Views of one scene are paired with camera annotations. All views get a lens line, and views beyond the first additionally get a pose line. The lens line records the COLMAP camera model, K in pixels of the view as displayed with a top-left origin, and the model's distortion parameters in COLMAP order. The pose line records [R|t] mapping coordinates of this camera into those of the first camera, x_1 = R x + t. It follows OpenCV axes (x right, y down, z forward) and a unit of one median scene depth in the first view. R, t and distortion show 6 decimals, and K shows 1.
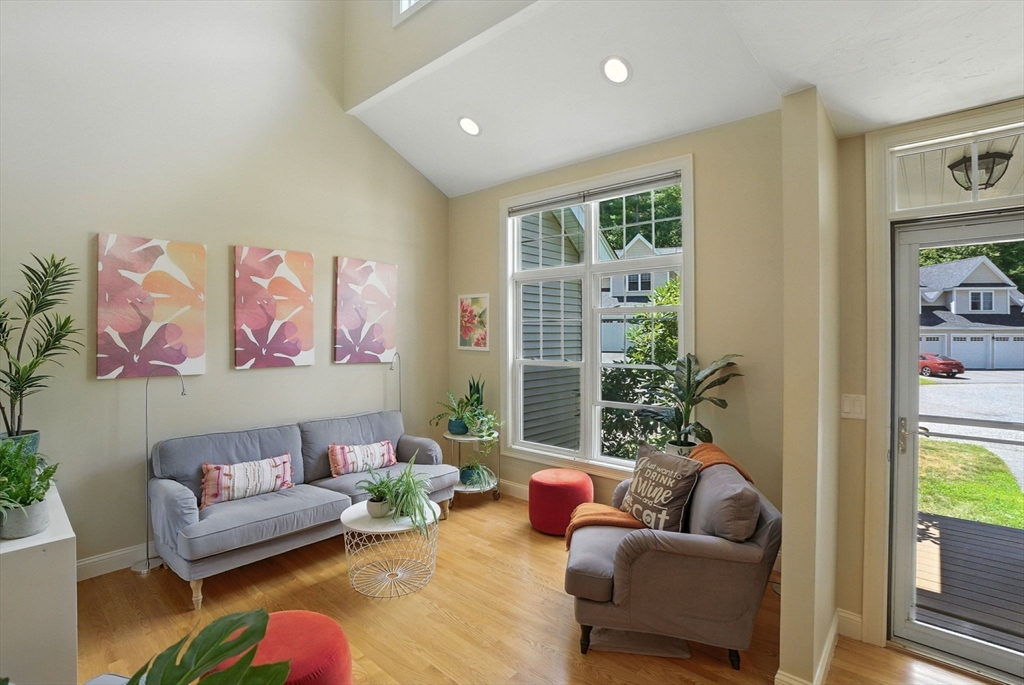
lens RADIAL K [[483.0, 0, 514.7], [0, 483.0, 329.4], [0, 0, 1]] dist [-0.002225, 0.000009]
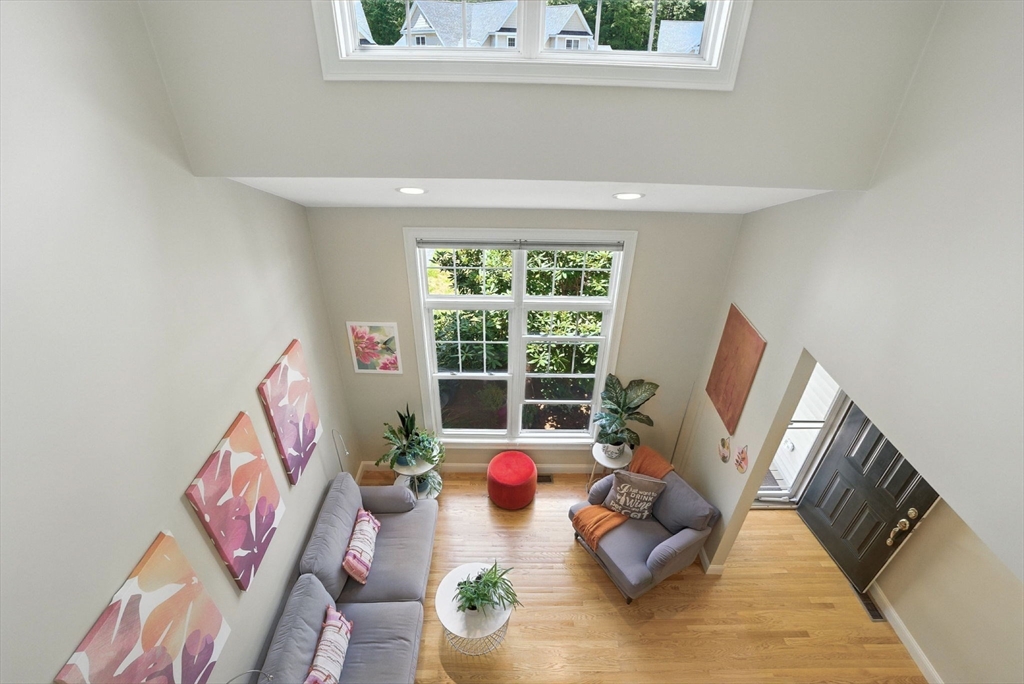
lens RADIAL K [[475.1, 0, 512.0], [0, 475.1, 342.0], [0, 0, 1]] dist [-0.048101, 0.056933]
pose [[0.755360, -0.346907, 0.555956, -0.395429], [-0.016815, 0.837846, 0.545647, -0.533477], [-0.655094, -0.421509, 0.627043, 0.282883]]
